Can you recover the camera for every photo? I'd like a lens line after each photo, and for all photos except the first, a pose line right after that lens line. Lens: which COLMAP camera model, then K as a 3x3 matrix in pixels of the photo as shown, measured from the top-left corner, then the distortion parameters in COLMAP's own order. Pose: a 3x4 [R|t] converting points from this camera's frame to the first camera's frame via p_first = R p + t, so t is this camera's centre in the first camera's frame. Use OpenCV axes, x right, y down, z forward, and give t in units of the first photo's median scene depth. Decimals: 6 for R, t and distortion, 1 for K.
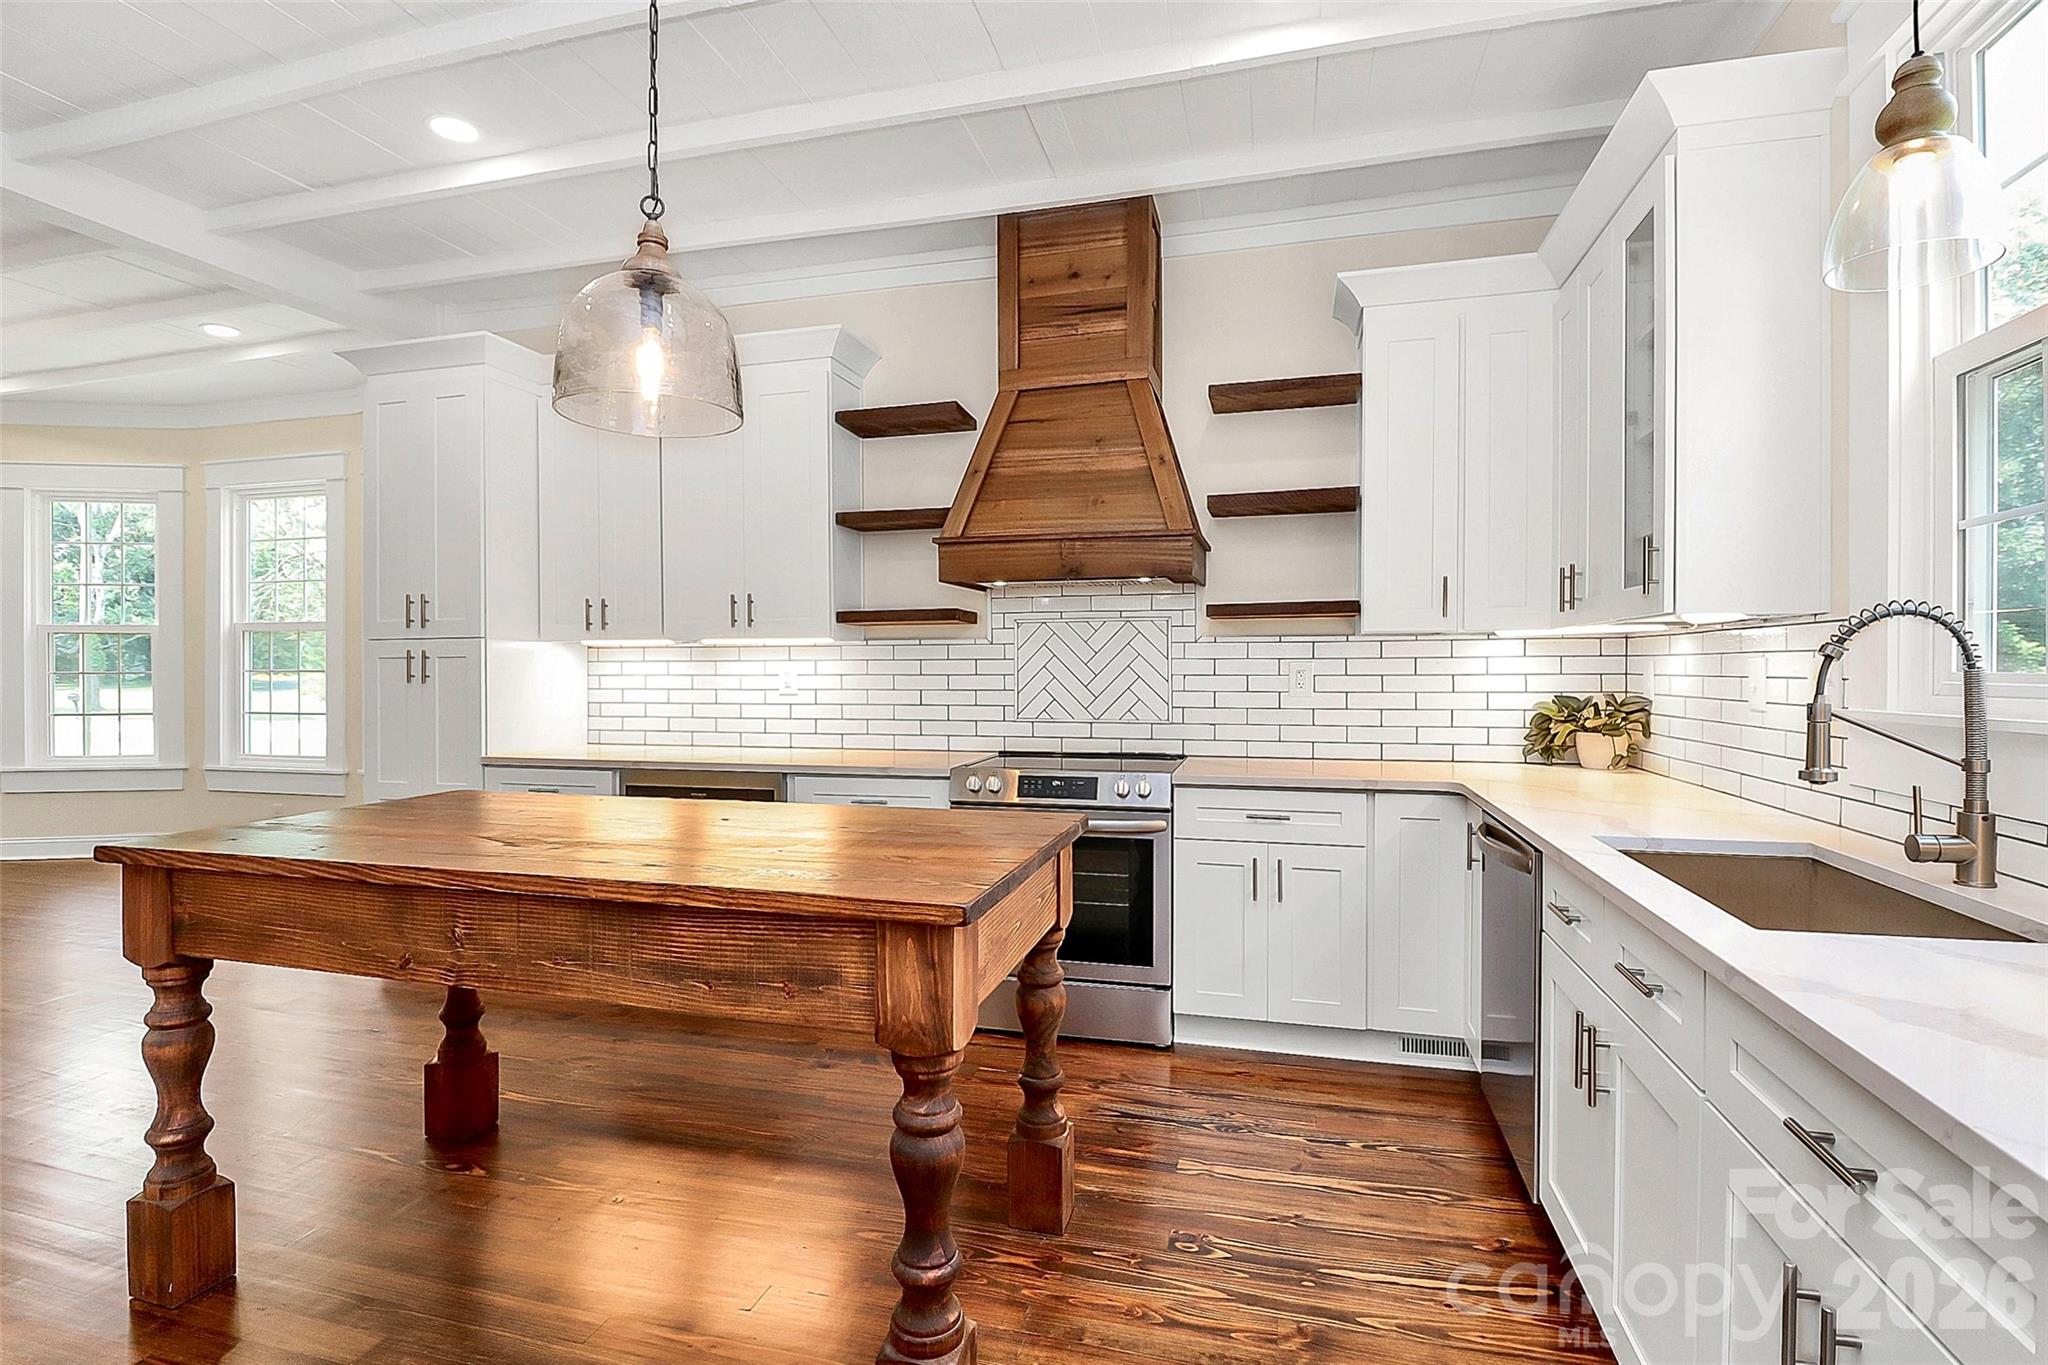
lens RADIAL K [[972.3, 0, 1025.5], [0, 972.3, 679.0], [0, 0, 1]] dist [-0.011426, -0.000683]
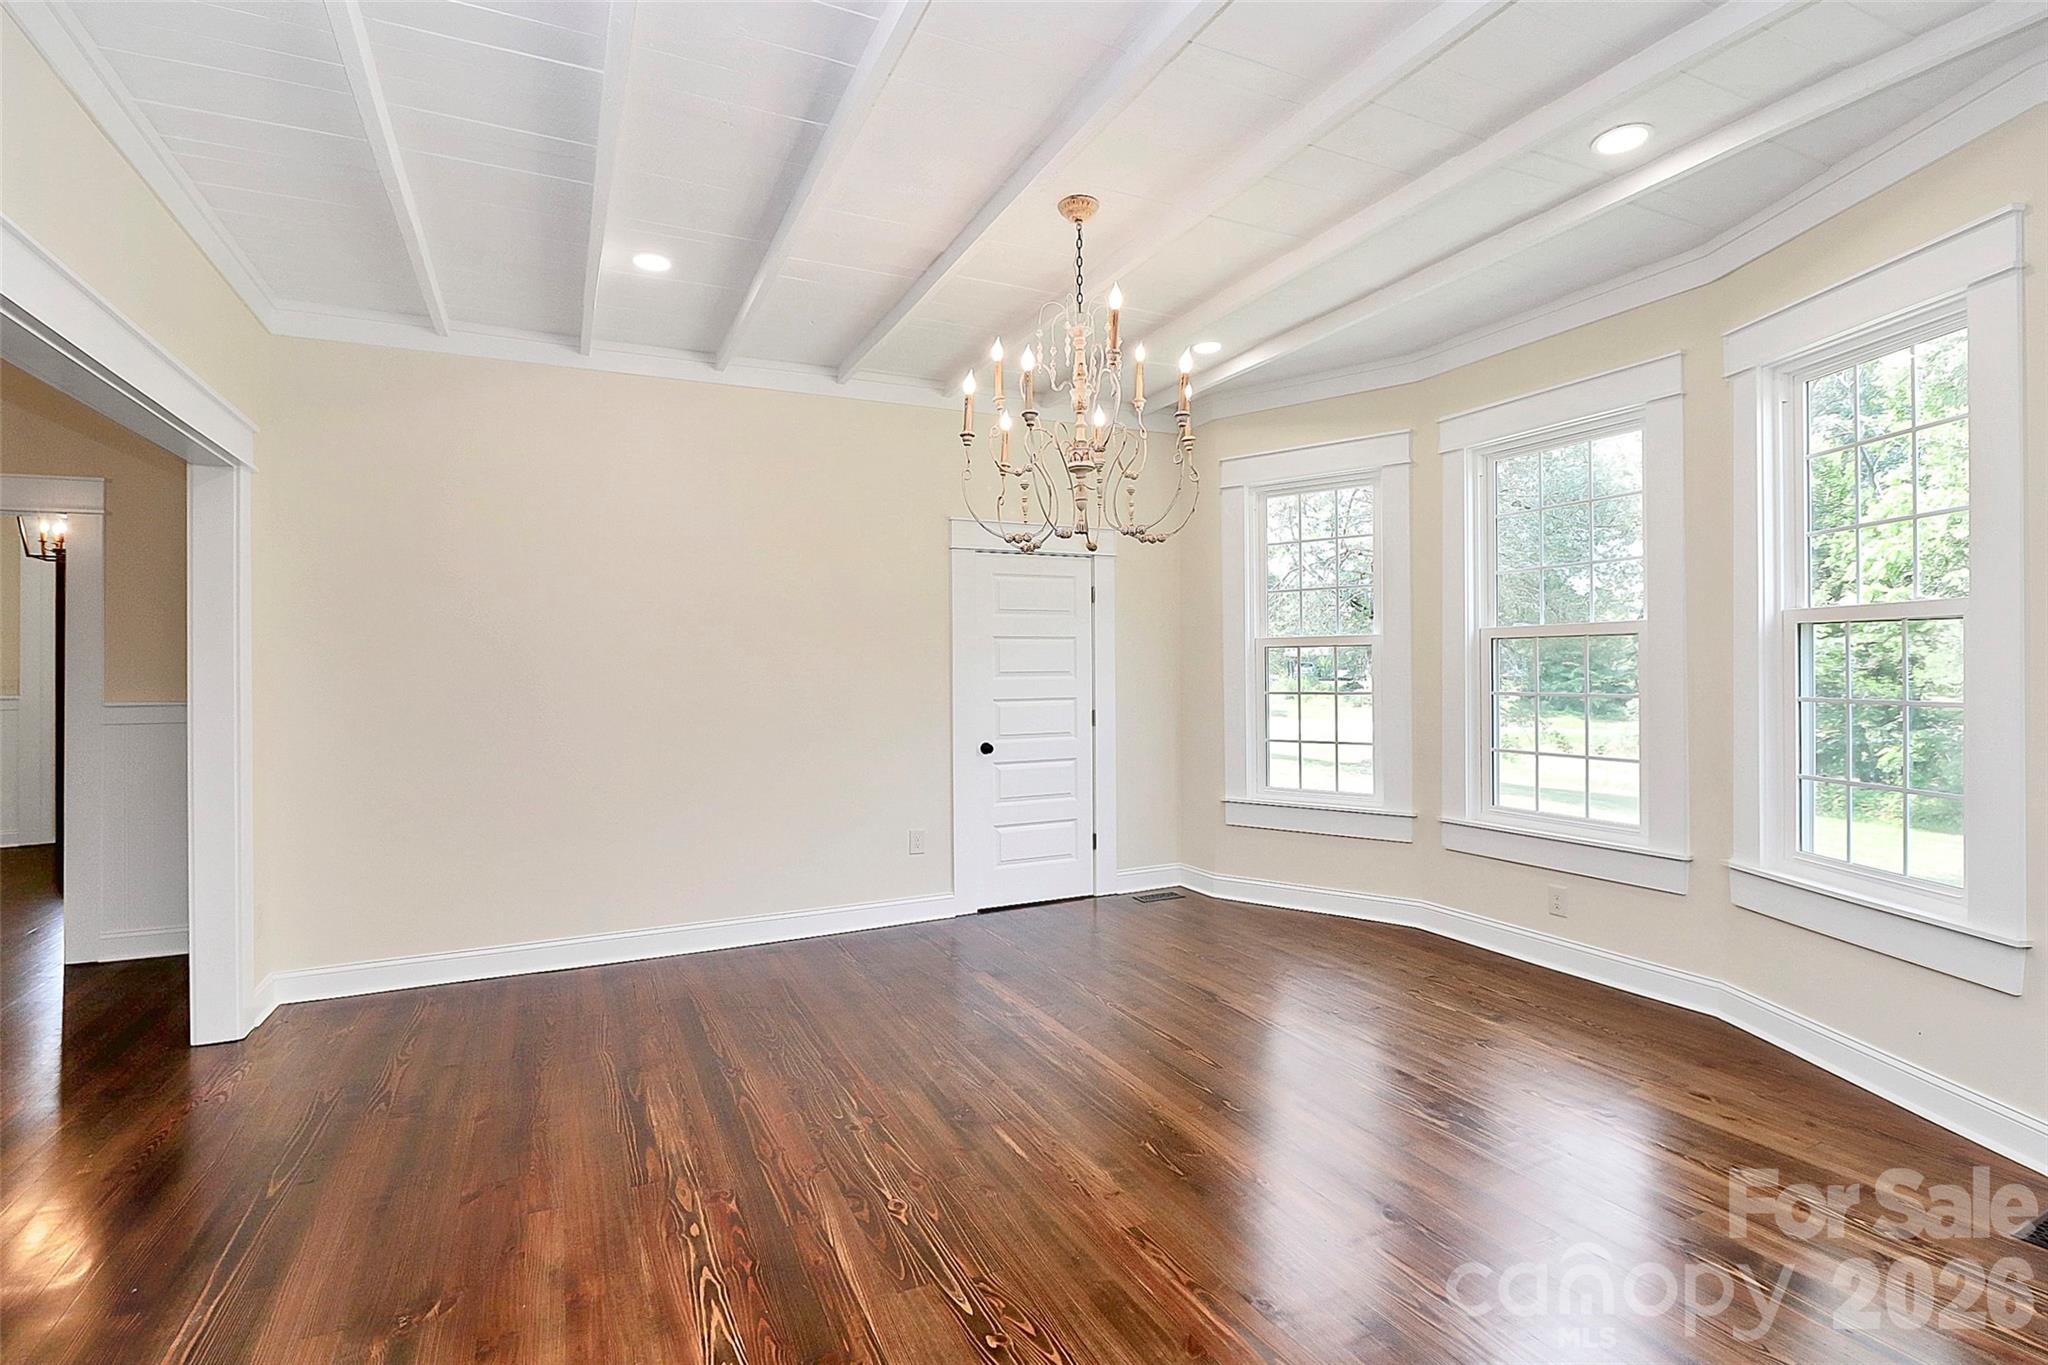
lens RADIAL K [[979.2, 0, 1035.4], [0, 979.2, 671.8], [0, 0, 1]] dist [-0.014497, -0.000430]
pose [[0.652730, -0.000087, -0.757591, -0.854913], [-0.002823, 0.999993, -0.002547, -0.037849], [0.757585, 0.003801, 0.652725, 0.455118]]
